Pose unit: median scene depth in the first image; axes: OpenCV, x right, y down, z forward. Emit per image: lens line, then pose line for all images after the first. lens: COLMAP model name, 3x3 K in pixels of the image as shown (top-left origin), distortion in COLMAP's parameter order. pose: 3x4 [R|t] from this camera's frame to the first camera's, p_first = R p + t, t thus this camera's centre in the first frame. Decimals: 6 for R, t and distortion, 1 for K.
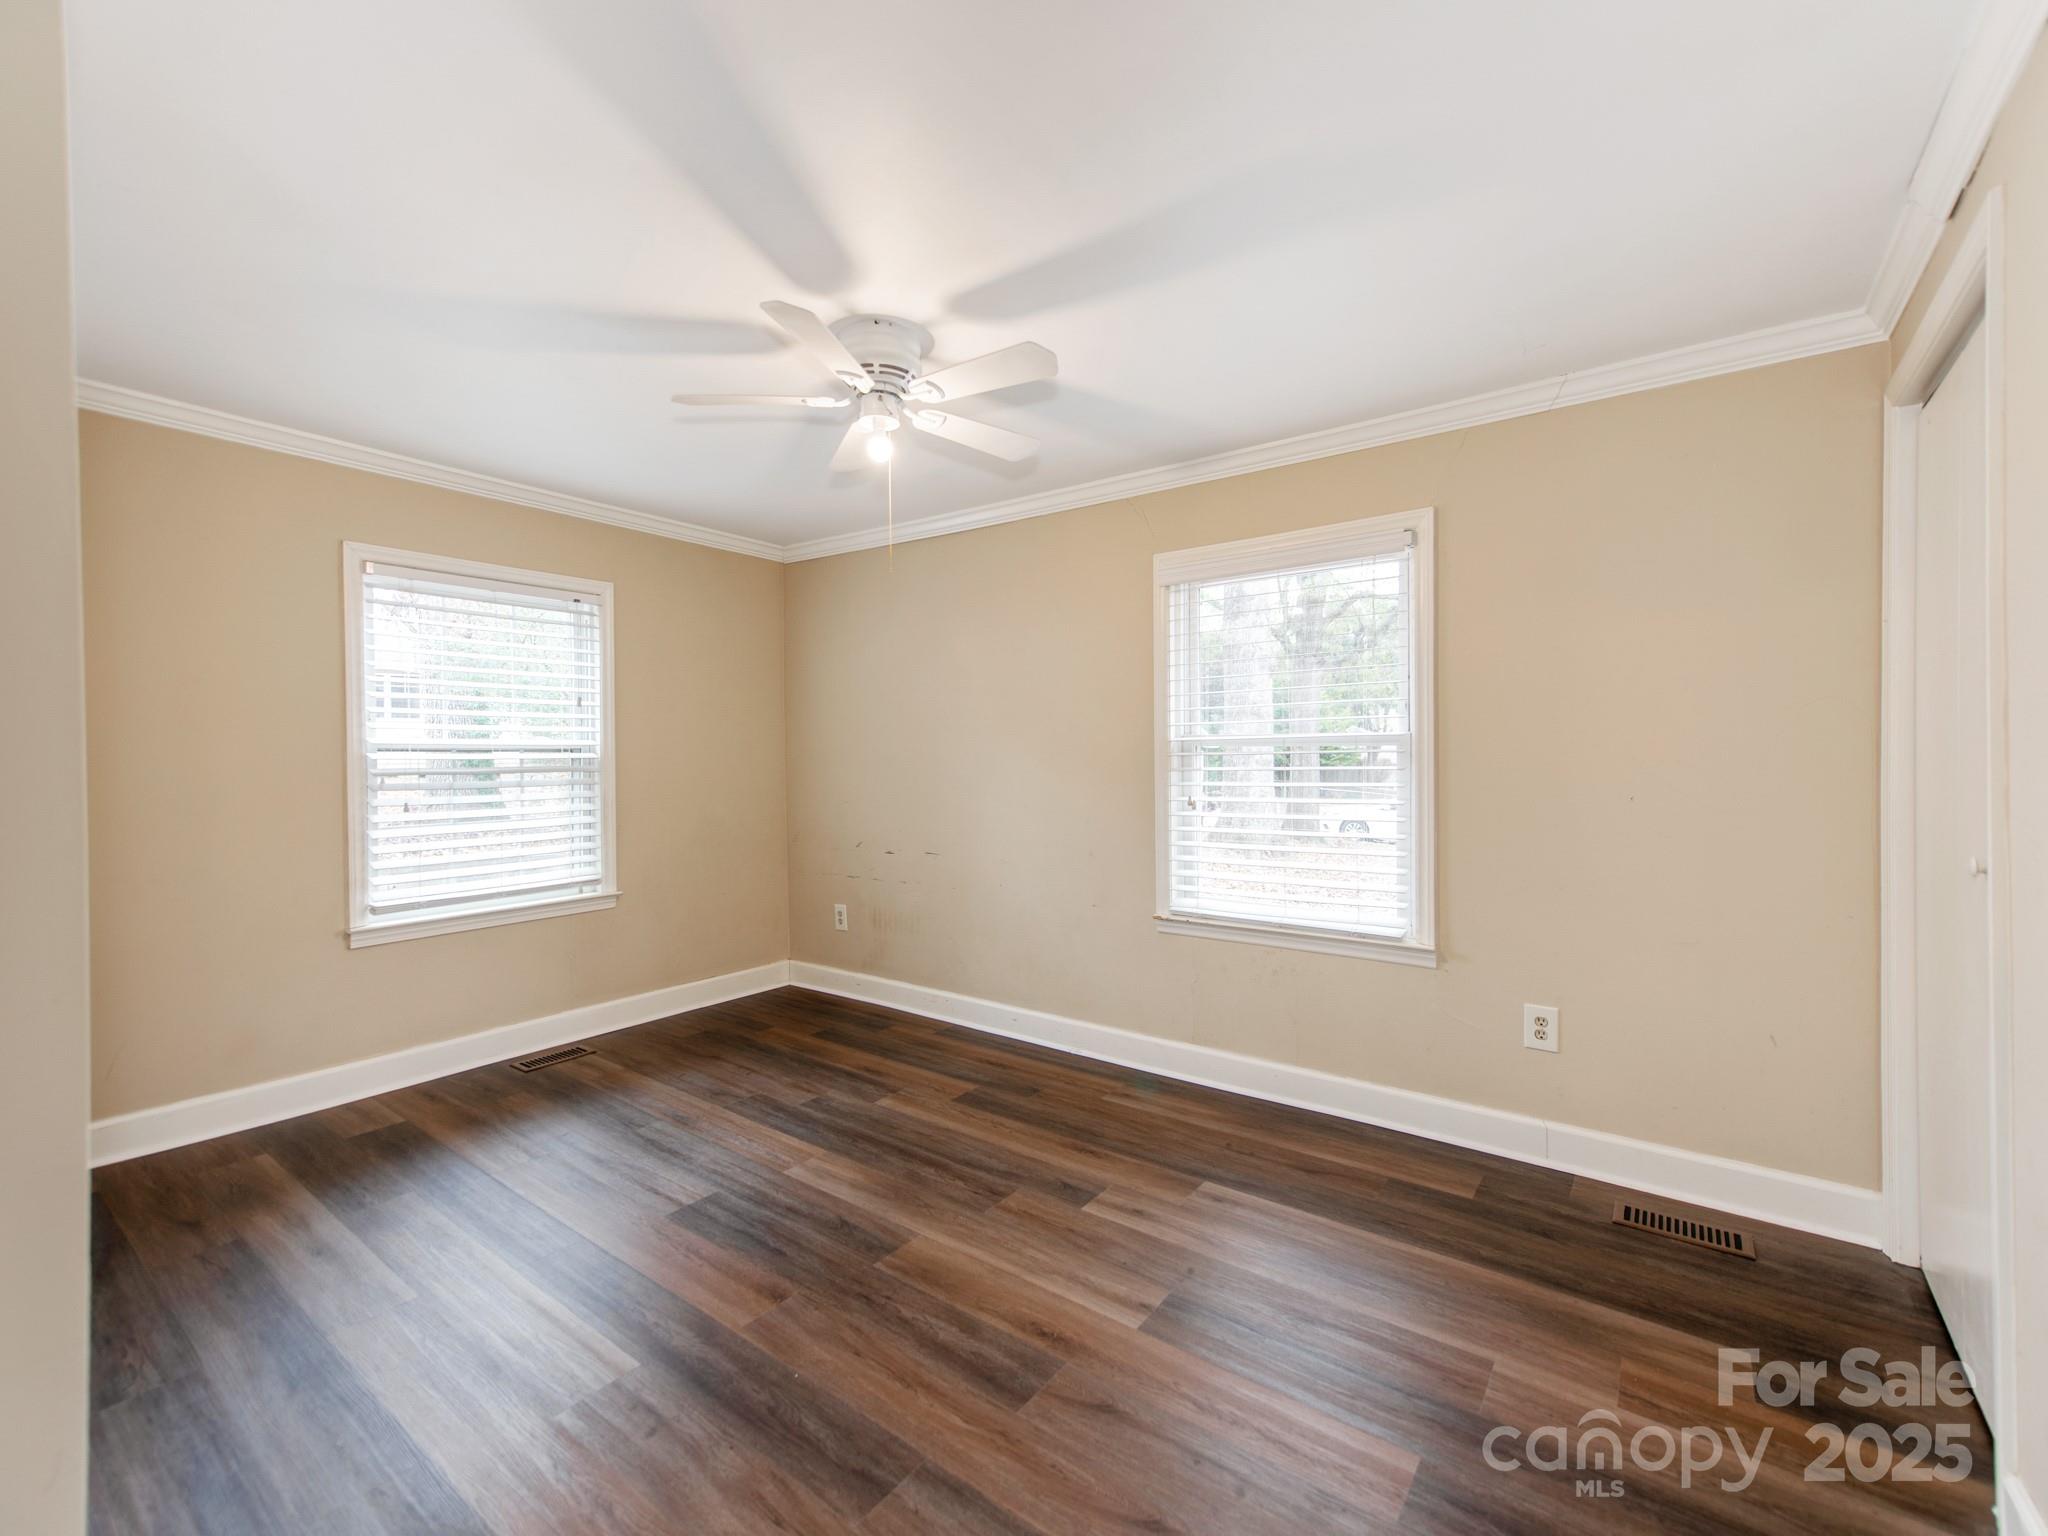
lens RADIAL K [[861.9, 0, 1024.0], [0, 861.9, 768.0], [0, 0, 1]] dist [0.025244, -0.000278]
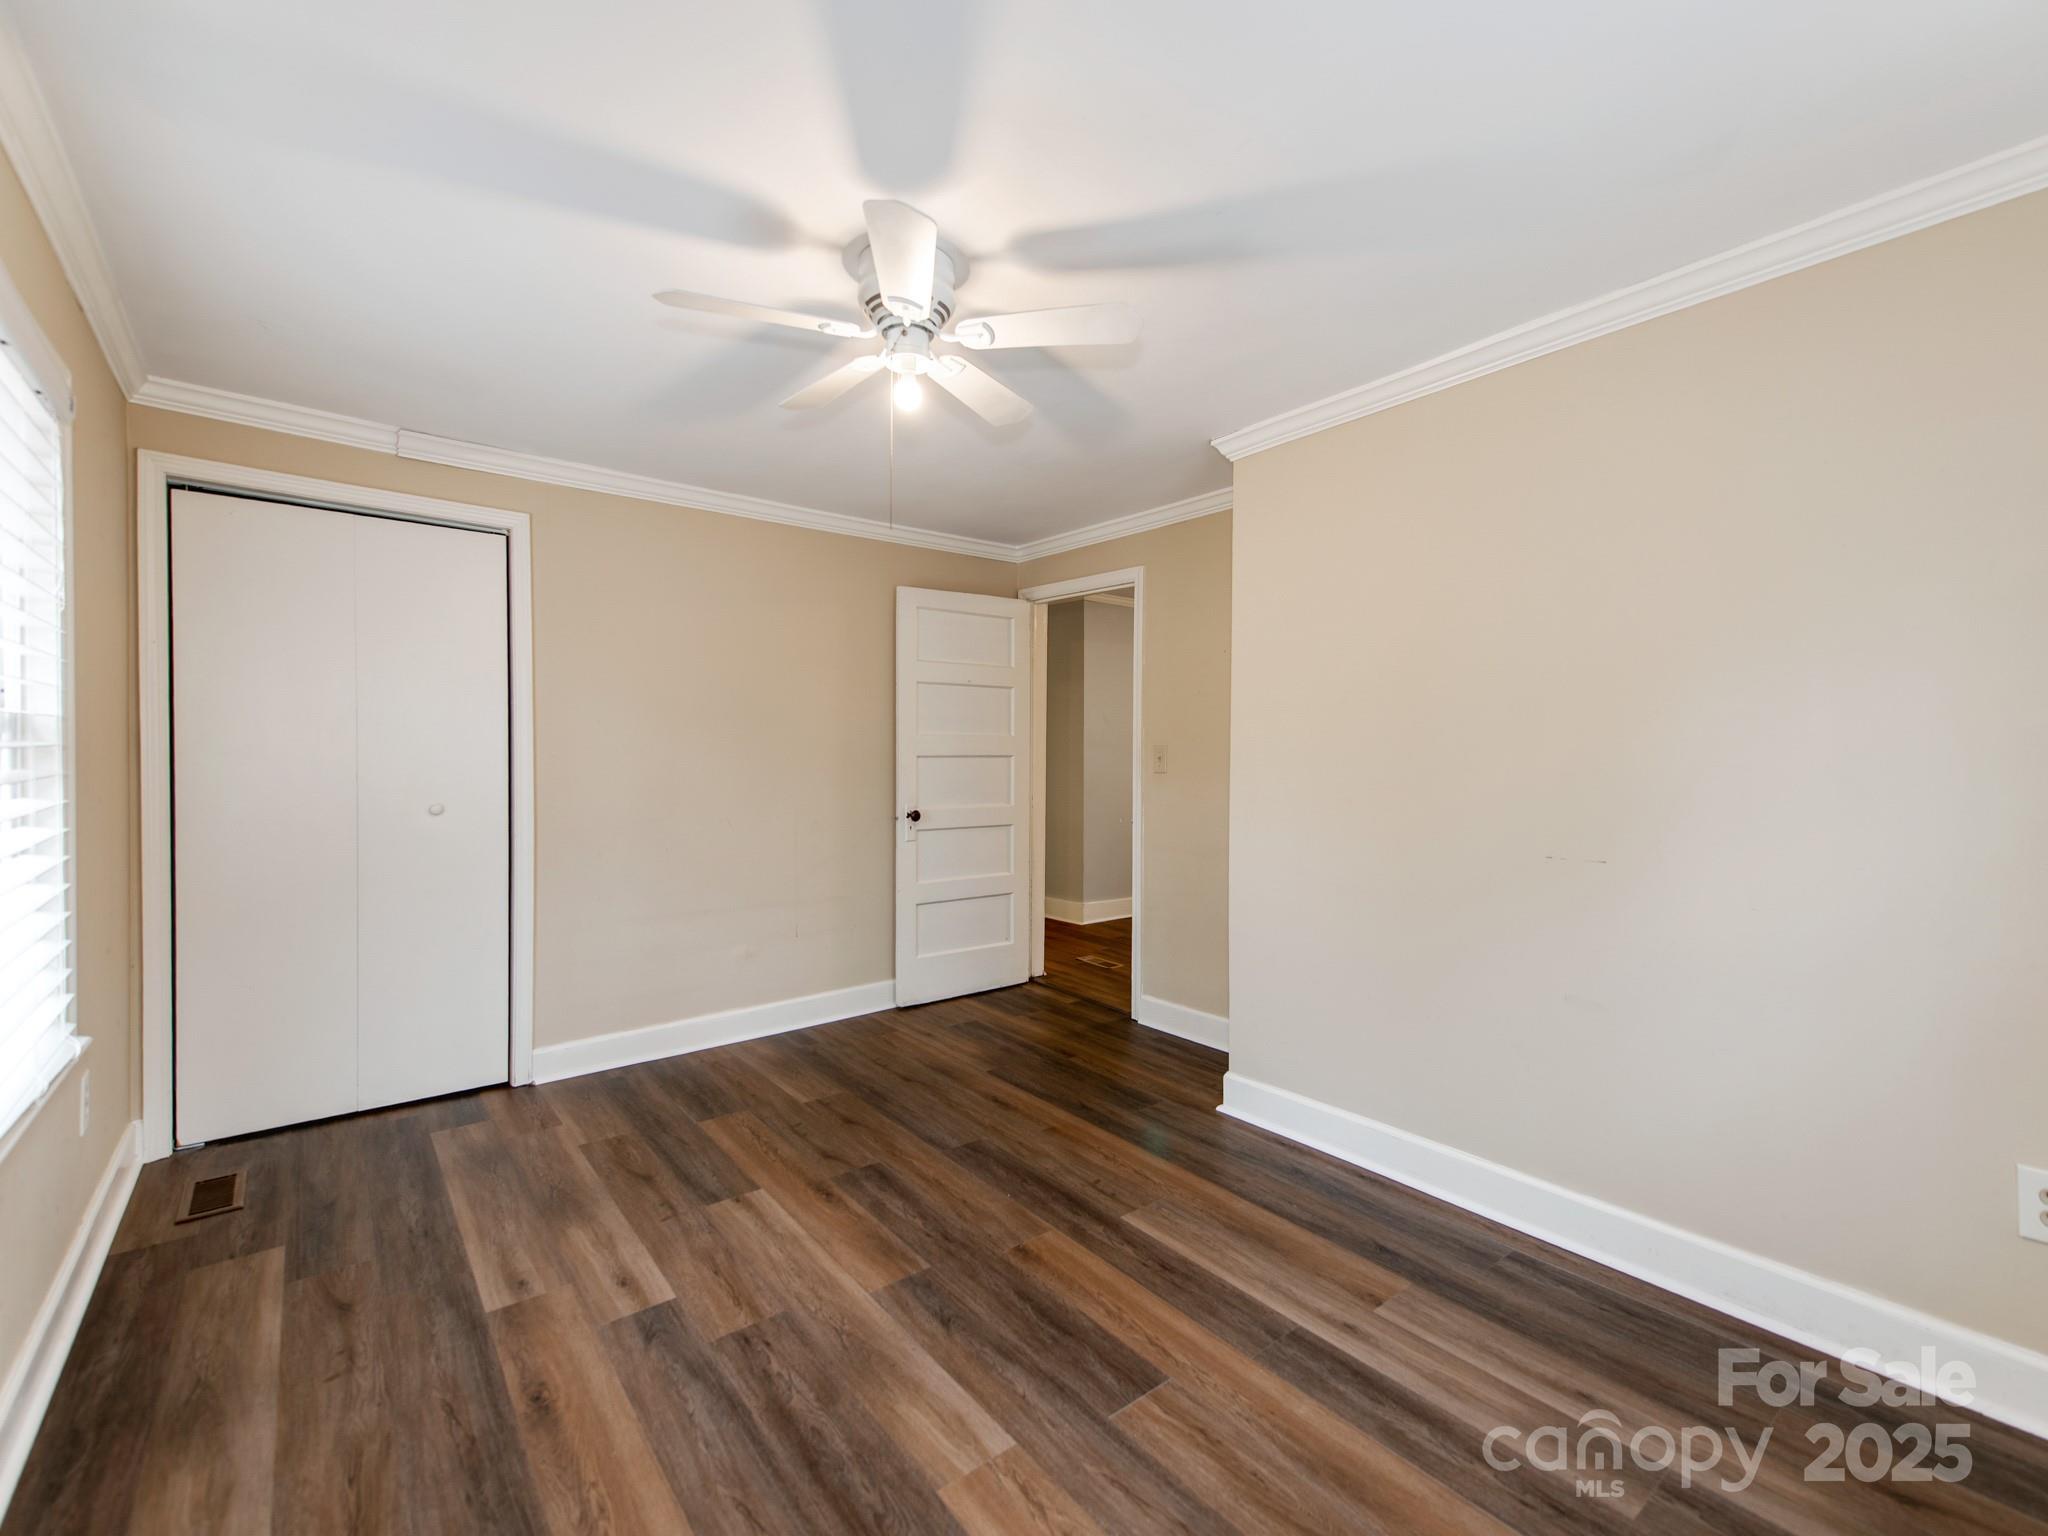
lens RADIAL K [[861.9, 0, 1024.0], [0, 861.9, 768.0], [0, 0, 1]] dist [0.025244, -0.000278]
pose [[-0.963658, -0.004866, 0.267093, -0.484703], [0.003781, 0.999485, 0.031852, -0.029399], [-0.267111, 0.031704, -0.963144, 1.716209]]
